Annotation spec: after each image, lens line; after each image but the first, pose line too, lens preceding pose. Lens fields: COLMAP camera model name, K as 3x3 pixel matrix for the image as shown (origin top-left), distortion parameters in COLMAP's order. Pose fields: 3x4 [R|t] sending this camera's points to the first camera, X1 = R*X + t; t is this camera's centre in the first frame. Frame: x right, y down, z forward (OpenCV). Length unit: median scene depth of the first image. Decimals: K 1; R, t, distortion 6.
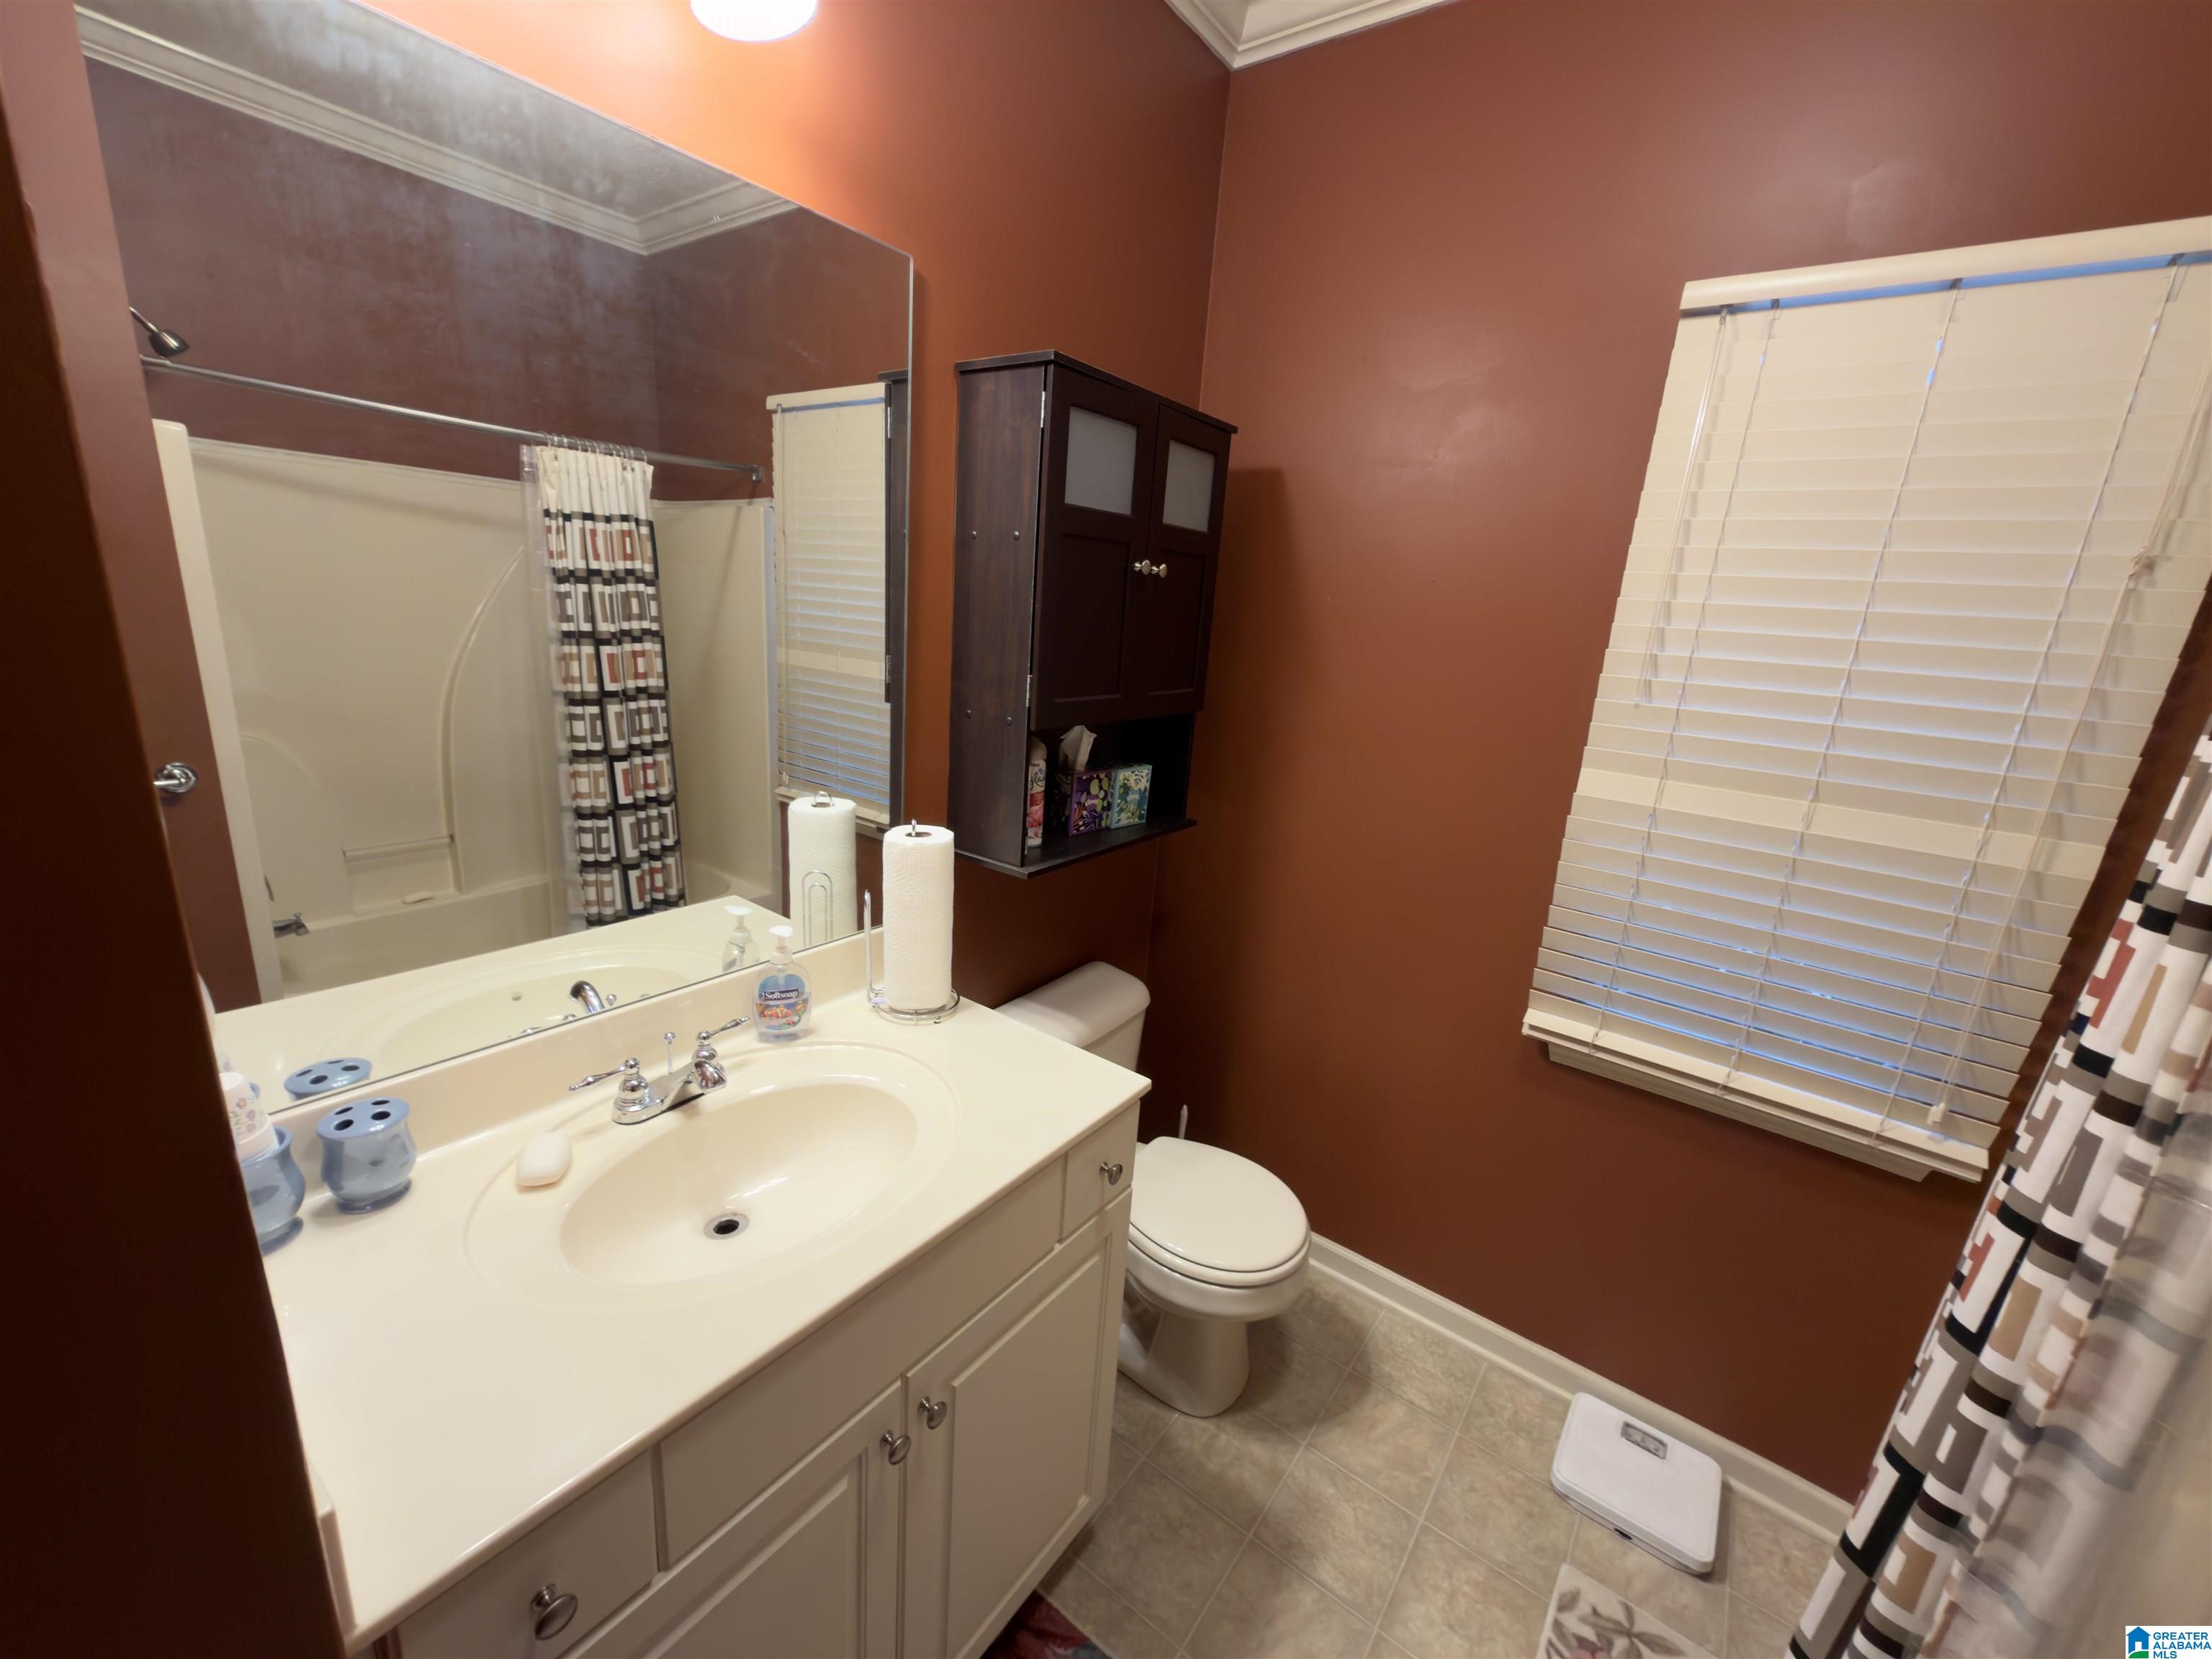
lens RADIAL K [[881.9, 0, 1104.7], [0, 881.9, 832.4], [0, 0, 1]] dist [-0.000192, 0.000166]
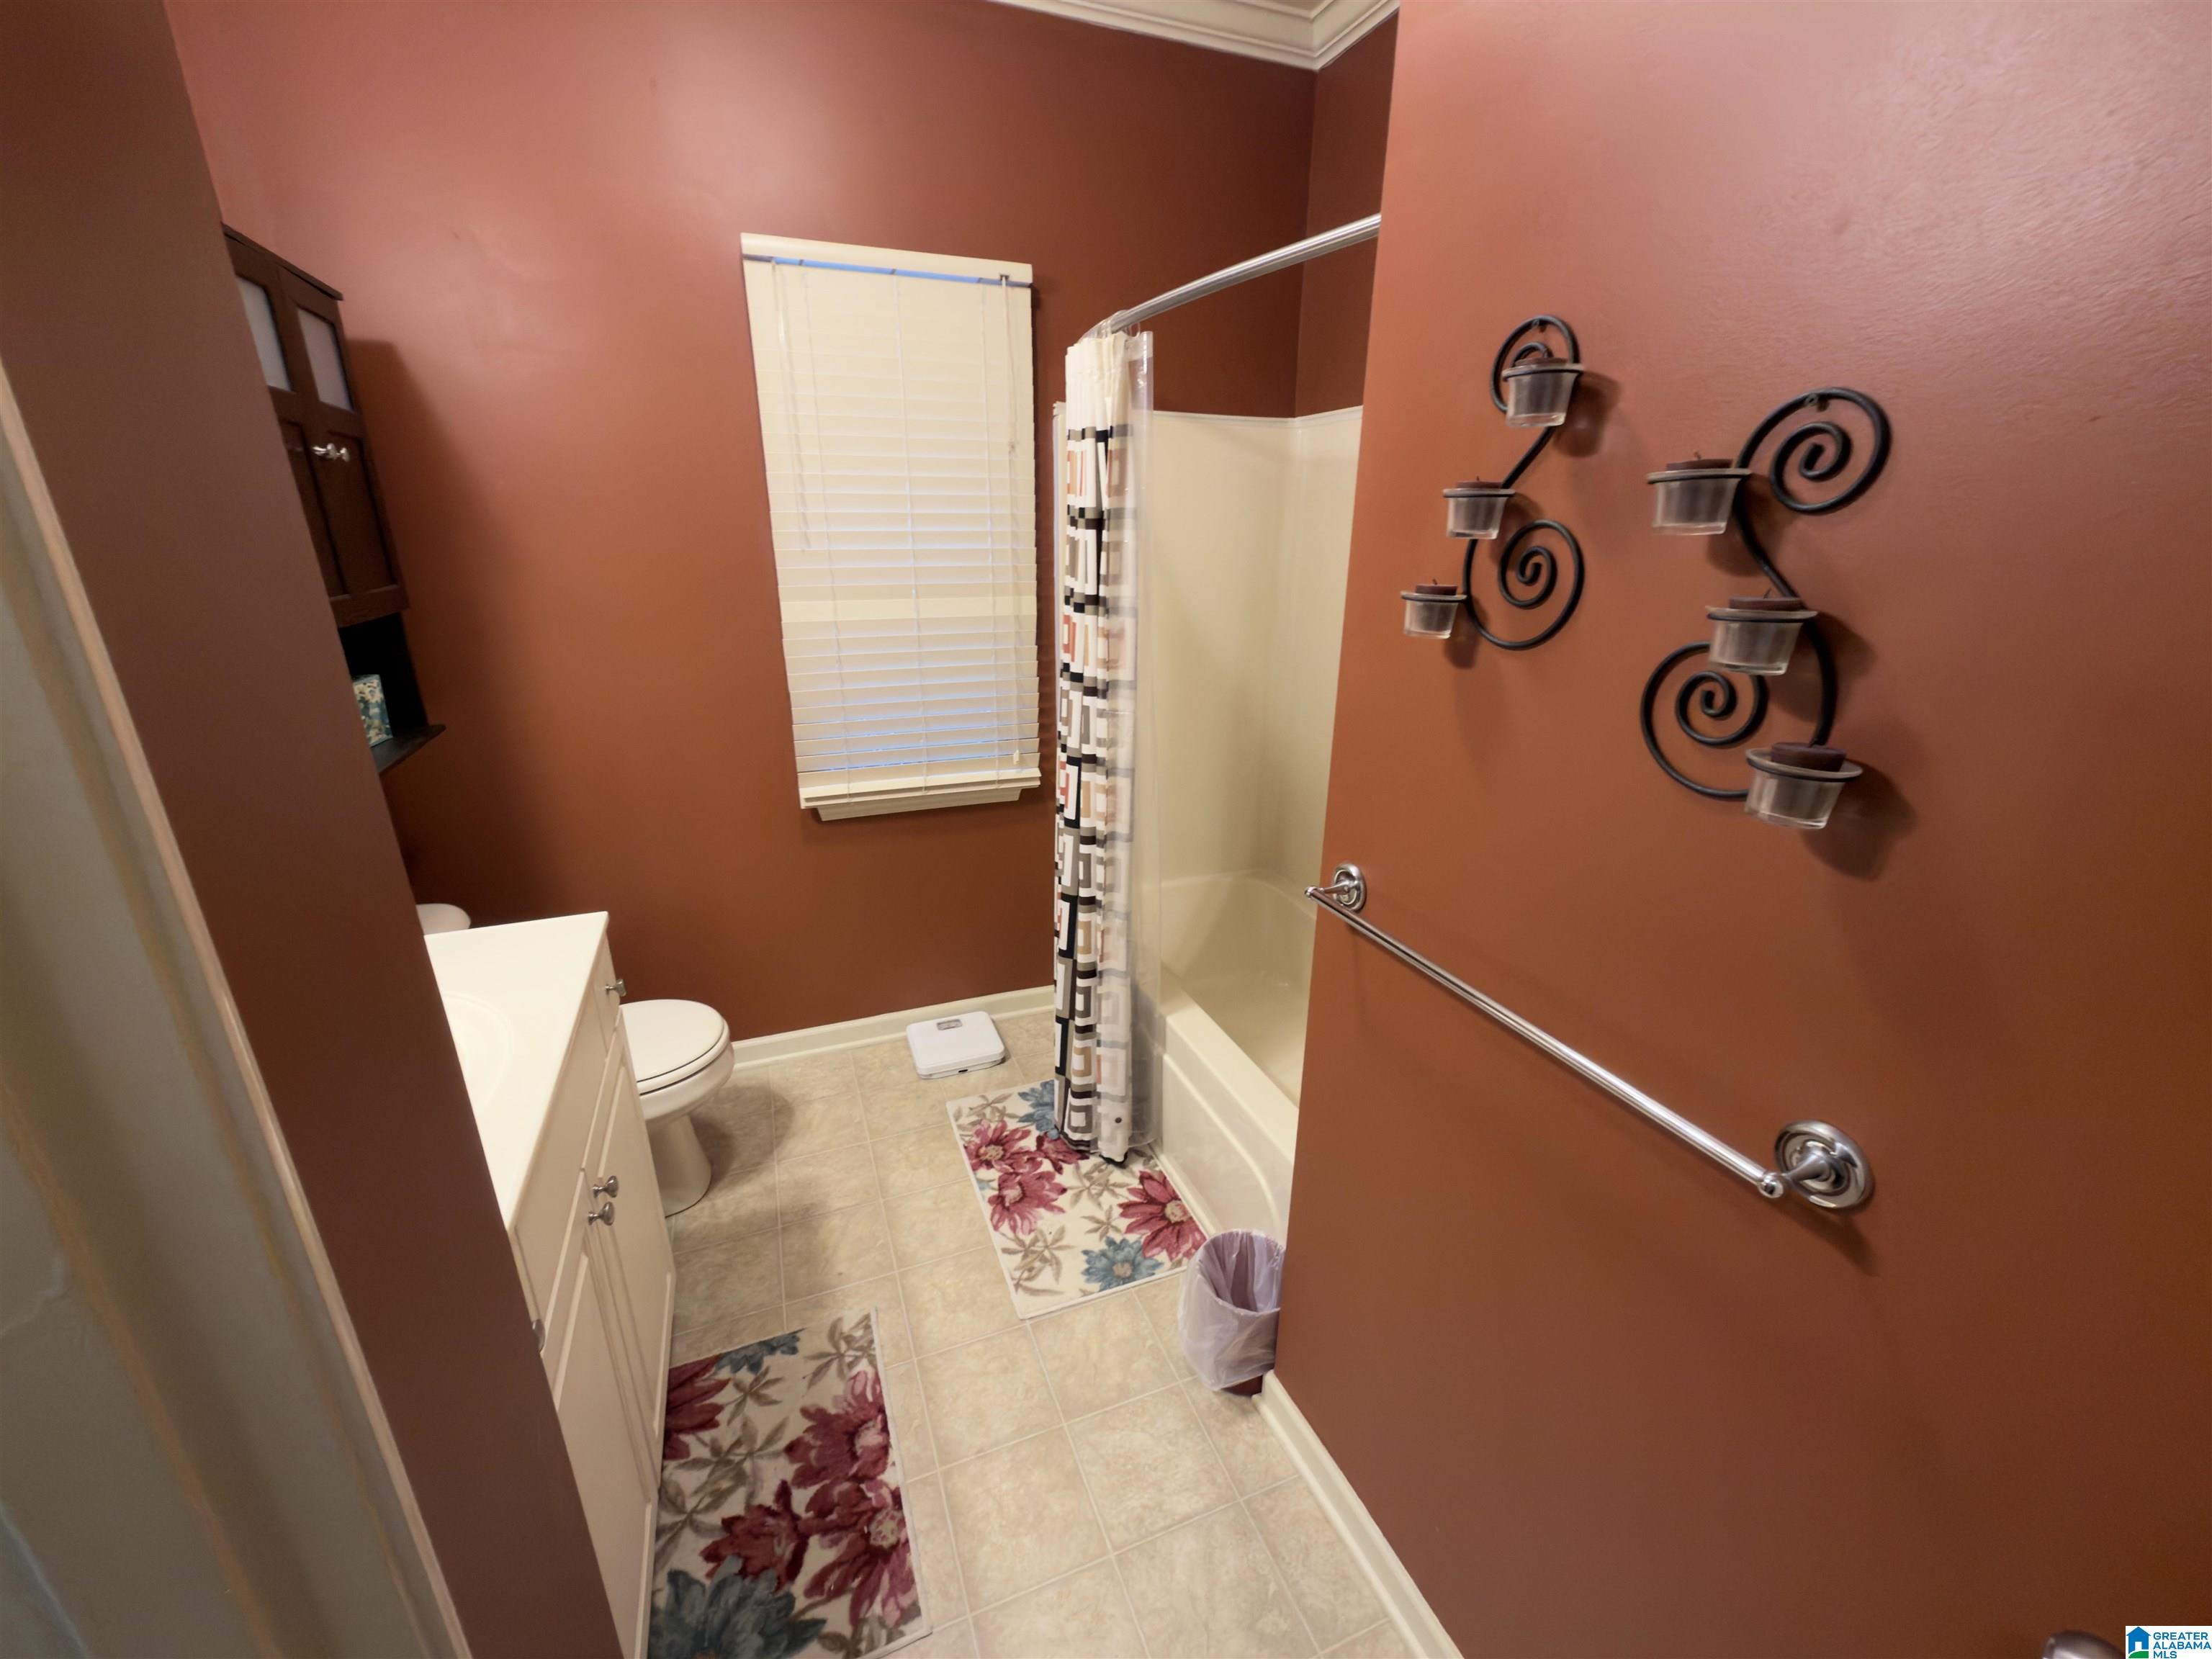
lens RADIAL K [[881.9, 0, 1107.2], [0, 881.9, 832.3], [0, 0, 1]] dist [-0.000192, 0.000166]
pose [[0.521044, -0.345698, 0.780388, -0.409404], [0.247934, 0.936184, 0.249175, 0.048391], [-0.816726, 0.063654, 0.573503, -0.184531]]
